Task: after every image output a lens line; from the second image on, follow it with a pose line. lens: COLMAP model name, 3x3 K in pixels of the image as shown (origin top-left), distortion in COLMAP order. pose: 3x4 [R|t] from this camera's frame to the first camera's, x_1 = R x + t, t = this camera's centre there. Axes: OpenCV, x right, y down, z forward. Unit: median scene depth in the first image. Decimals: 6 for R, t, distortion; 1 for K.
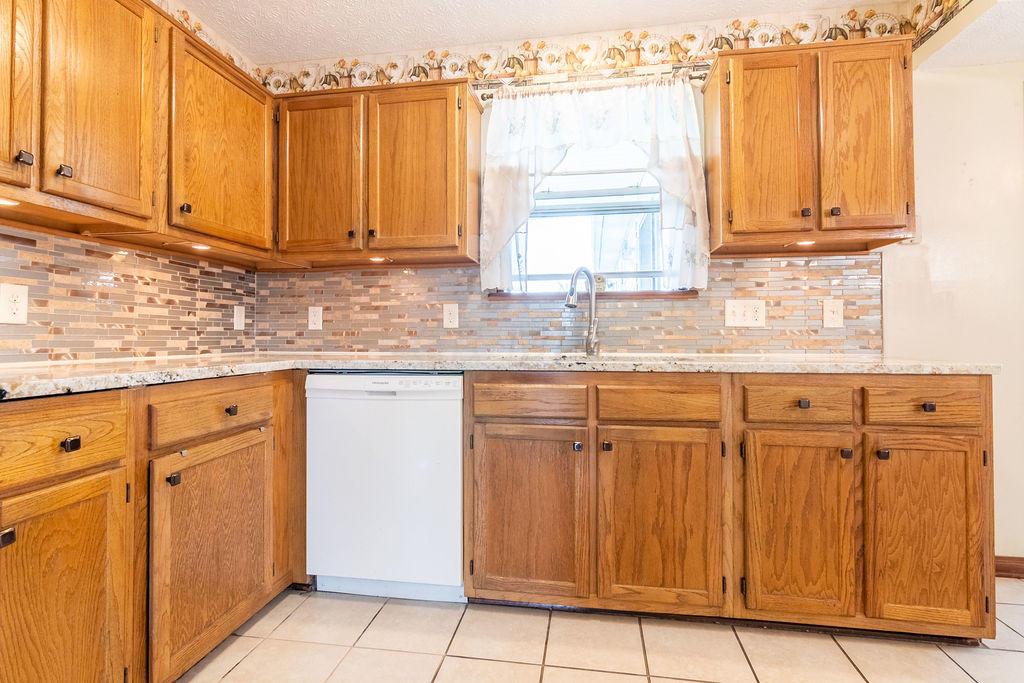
lens RADIAL K [[502.2, 0, 507.9], [0, 502.2, 325.3], [0, 0, 1]] dist [-0.002936, 0.002552]
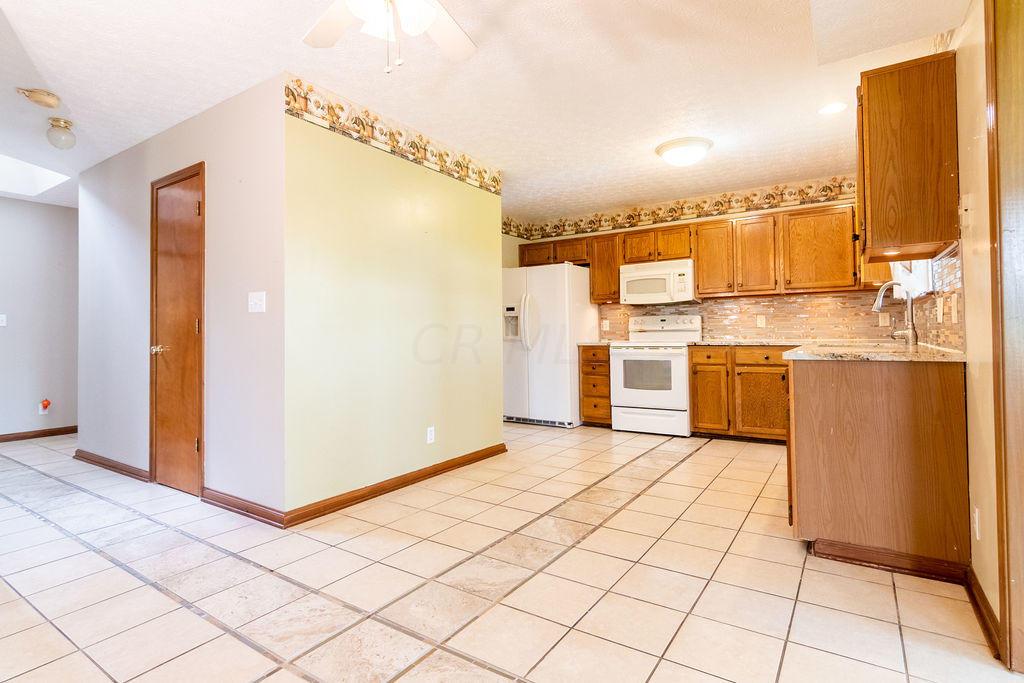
lens RADIAL K [[502.2, 0, 507.9], [0, 502.2, 325.3], [0, 0, 1]] dist [-0.002936, 0.002552]
pose [[-0.423137, -0.008988, -0.906021, 2.182860], [0.033607, 0.999107, -0.025606, 0.008935], [0.905442, -0.041283, -0.422457, 0.727232]]
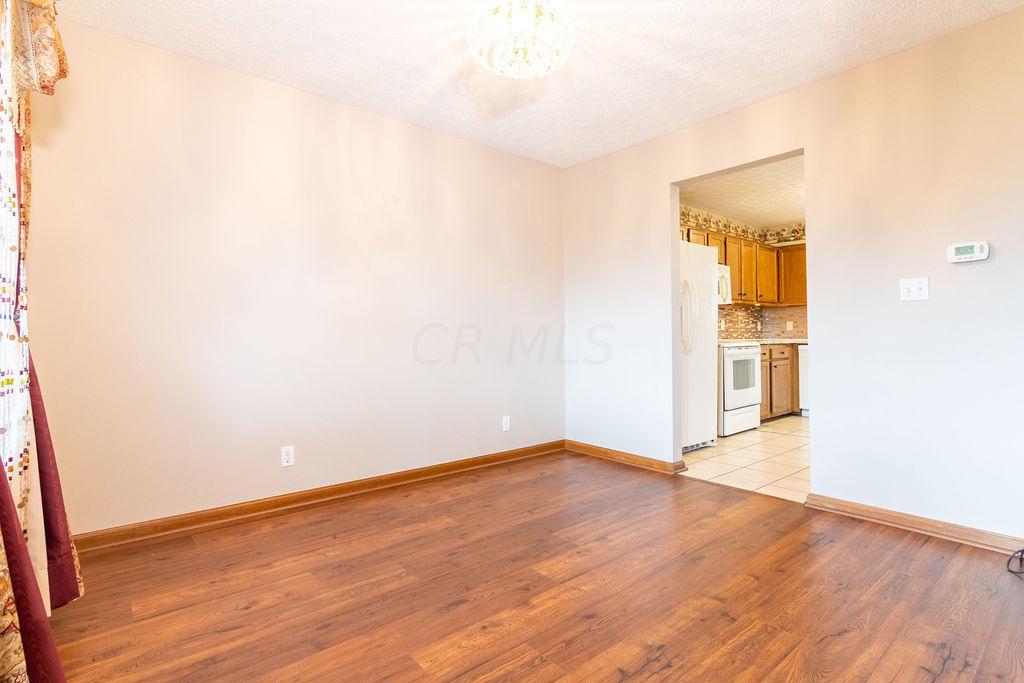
lens RADIAL K [[502.2, 0, 507.9], [0, 502.2, 325.3], [0, 0, 1]] dist [-0.002936, 0.002552]
pose [[0.757796, -0.008792, -0.652433, 0.277012], [0.014852, 0.999883, 0.003776, -0.066414], [0.652323, -0.012551, 0.757837, -2.608560]]
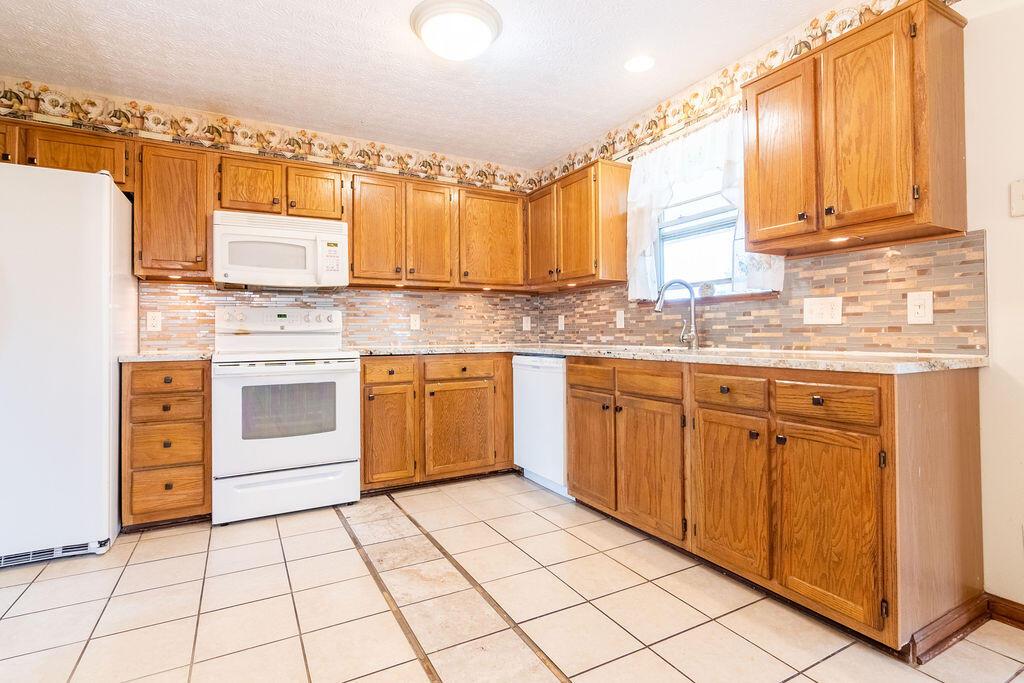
lens RADIAL K [[502.2, 0, 507.9], [0, 502.2, 325.3], [0, 0, 1]] dist [-0.002936, 0.002552]
pose [[0.609509, -0.015696, -0.792624, 1.056293], [0.021843, 0.999757, -0.003001, -0.006668], [0.792478, -0.015484, 0.609703, -0.133846]]
